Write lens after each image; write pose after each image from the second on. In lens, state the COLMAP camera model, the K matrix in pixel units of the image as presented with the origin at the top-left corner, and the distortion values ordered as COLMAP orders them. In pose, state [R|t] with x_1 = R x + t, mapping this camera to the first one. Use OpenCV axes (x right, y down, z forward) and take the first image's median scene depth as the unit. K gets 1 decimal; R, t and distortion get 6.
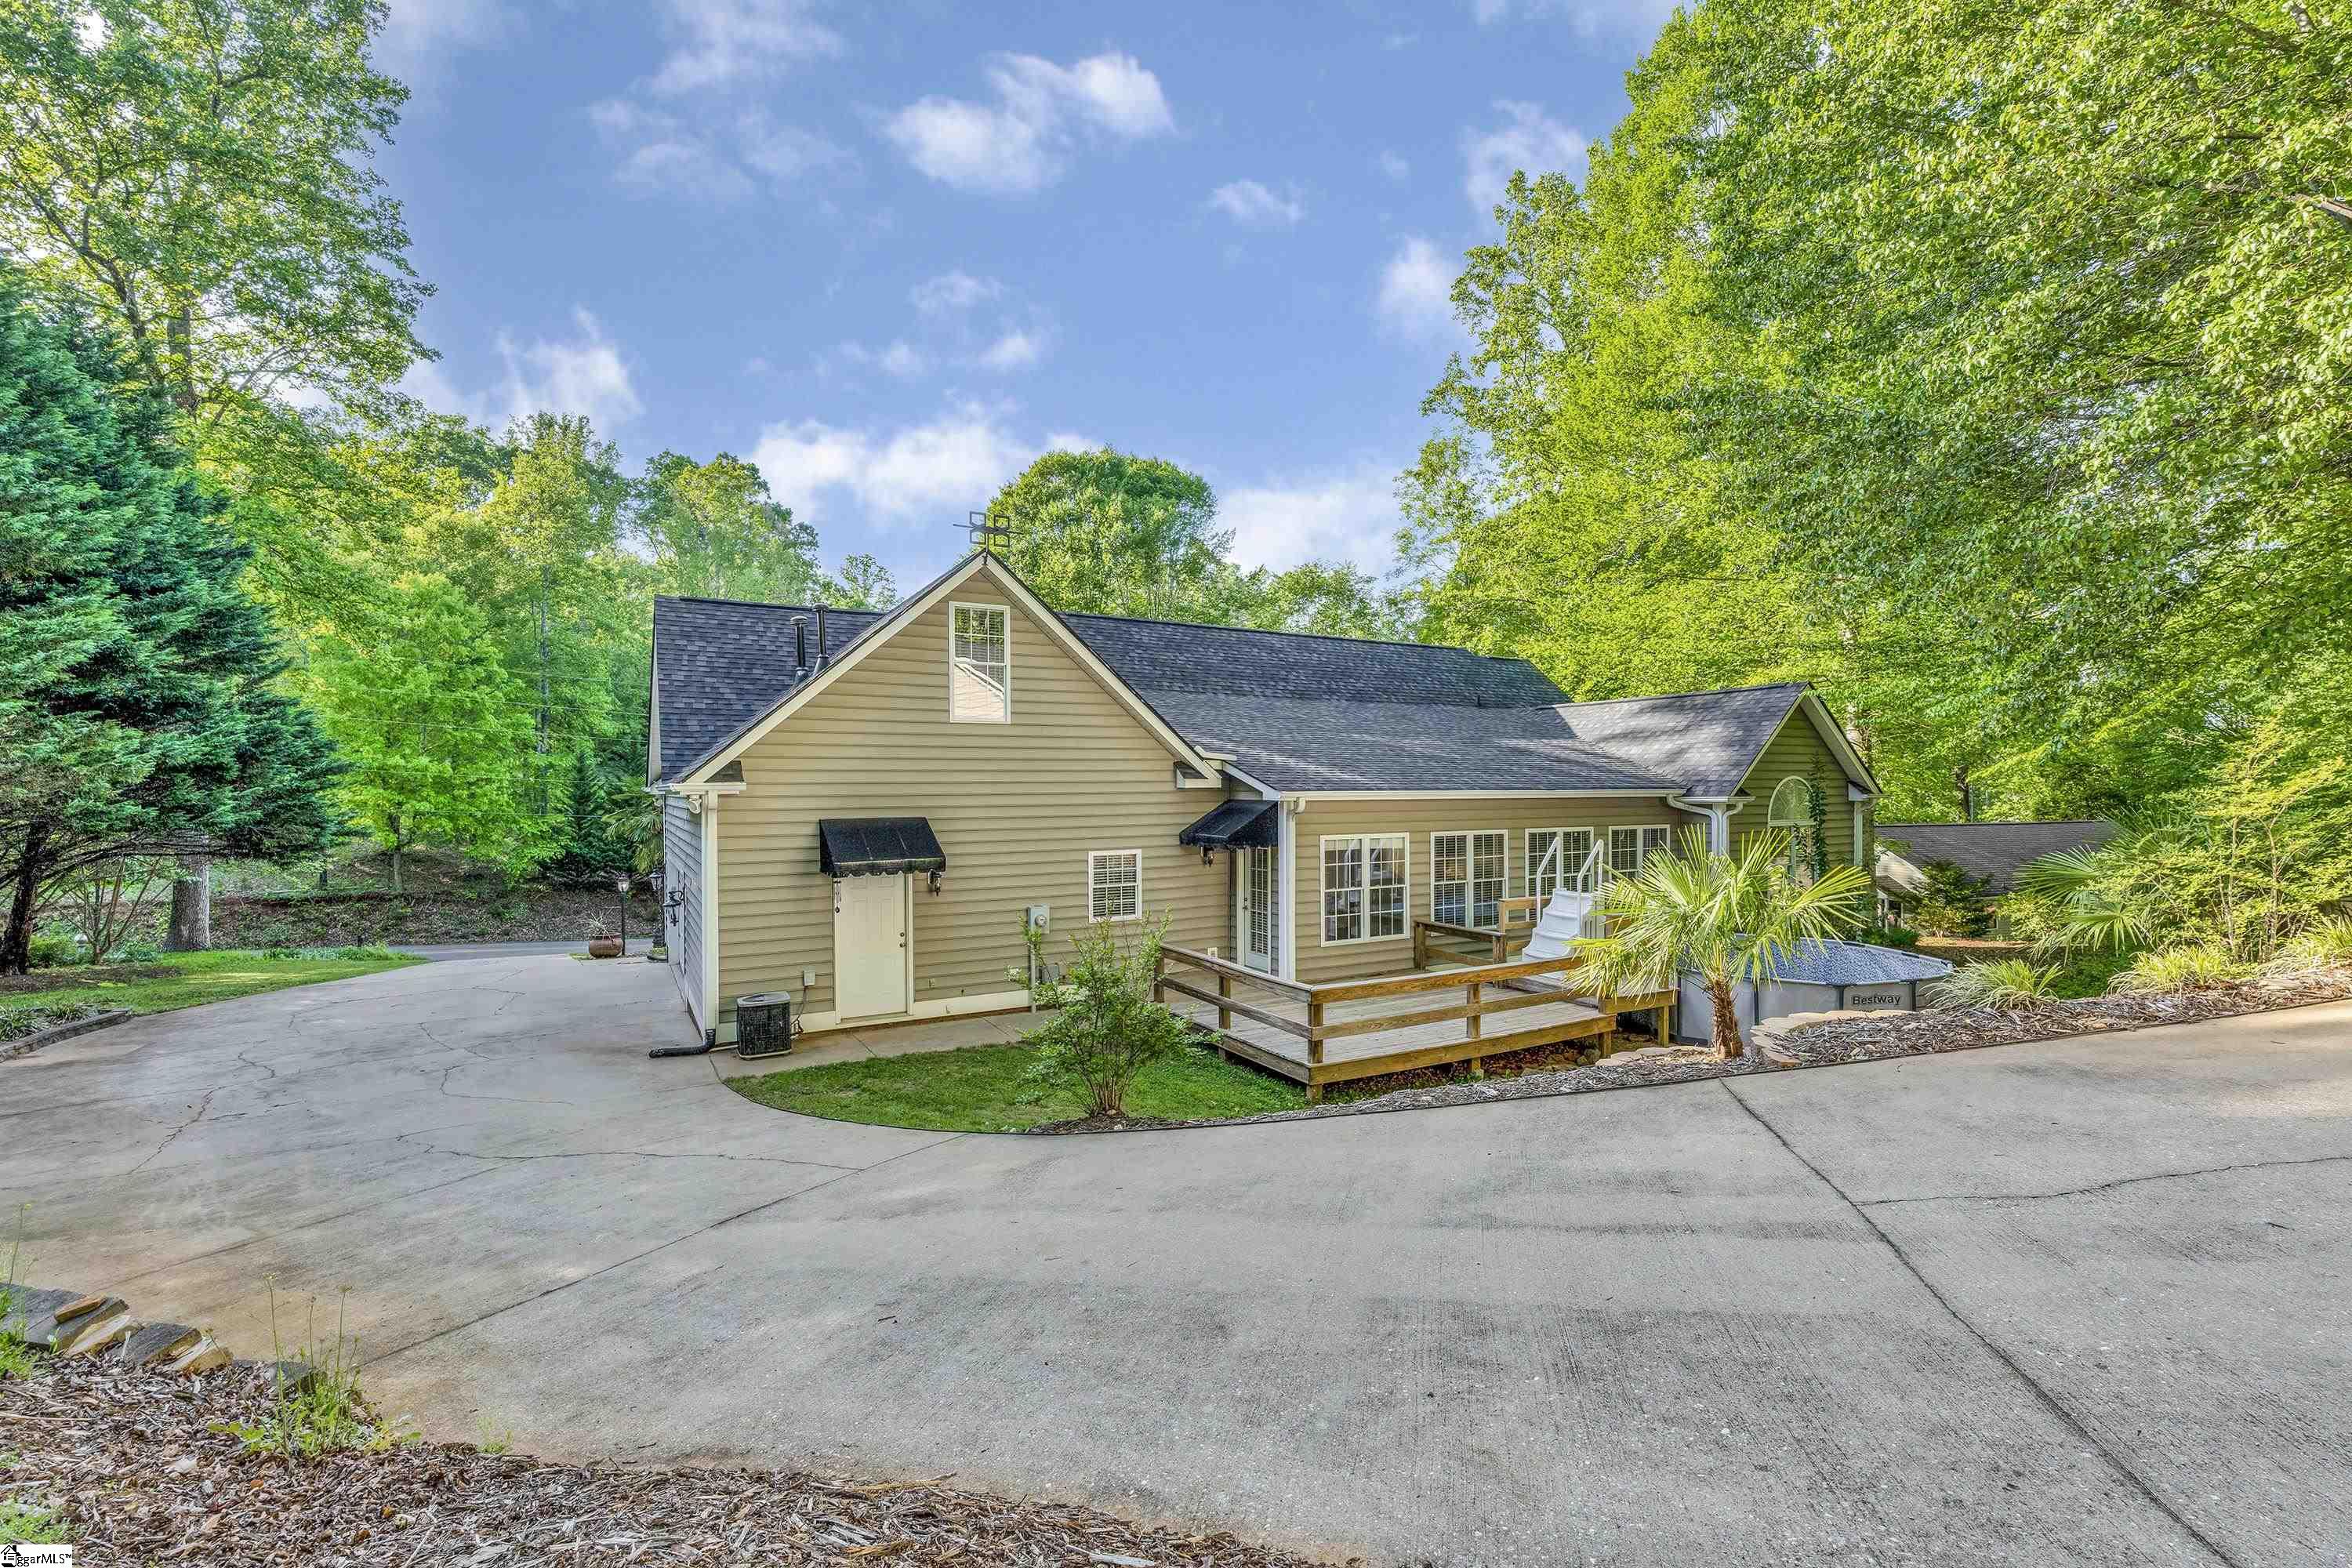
lens RADIAL K [[1048.2, 0, 1176.1], [0, 1048.2, 780.3], [0, 0, 1]] dist [-0.003623, -0.000149]
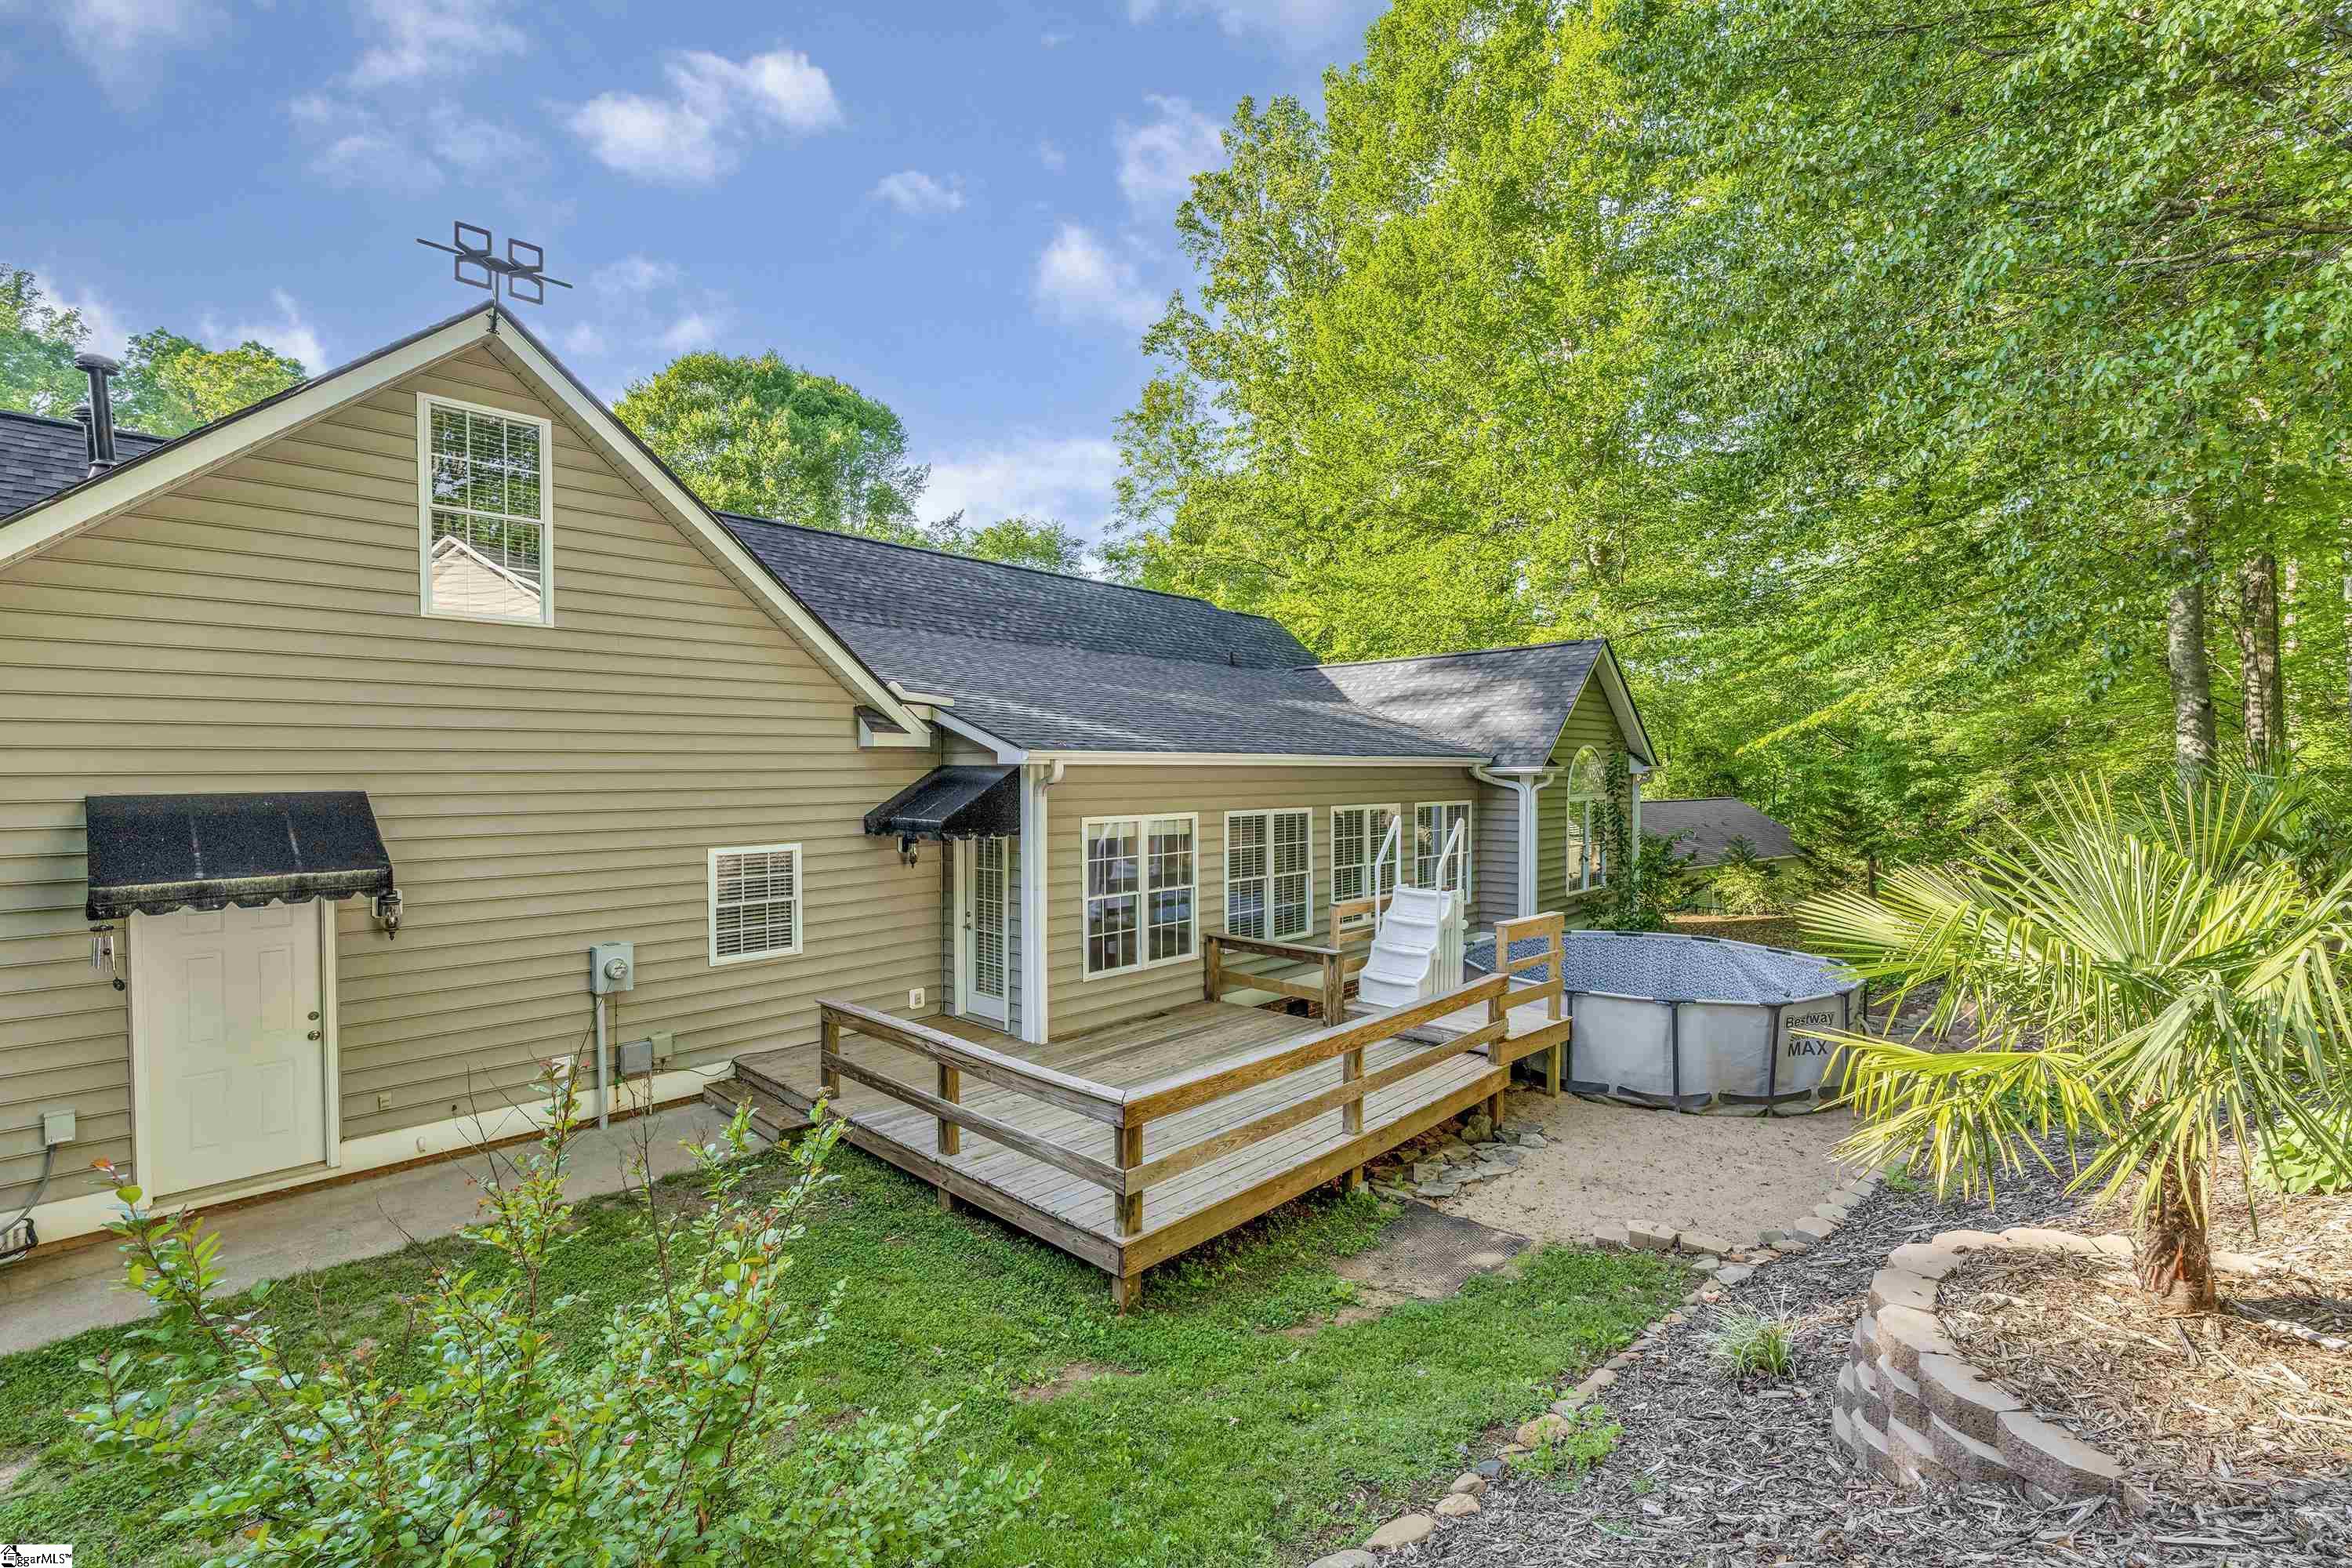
lens RADIAL K [[1017.6, 0, 1176.0], [0, 1017.6, 784.0], [0, 0, 1]] dist [-0.003130, -0.001022]
pose [[0.954747, -0.003120, 0.297403, 0.000416], [-0.001398, 0.999887, 0.014978, 0.020215], [-0.297416, -0.014716, 0.954635, 0.338308]]
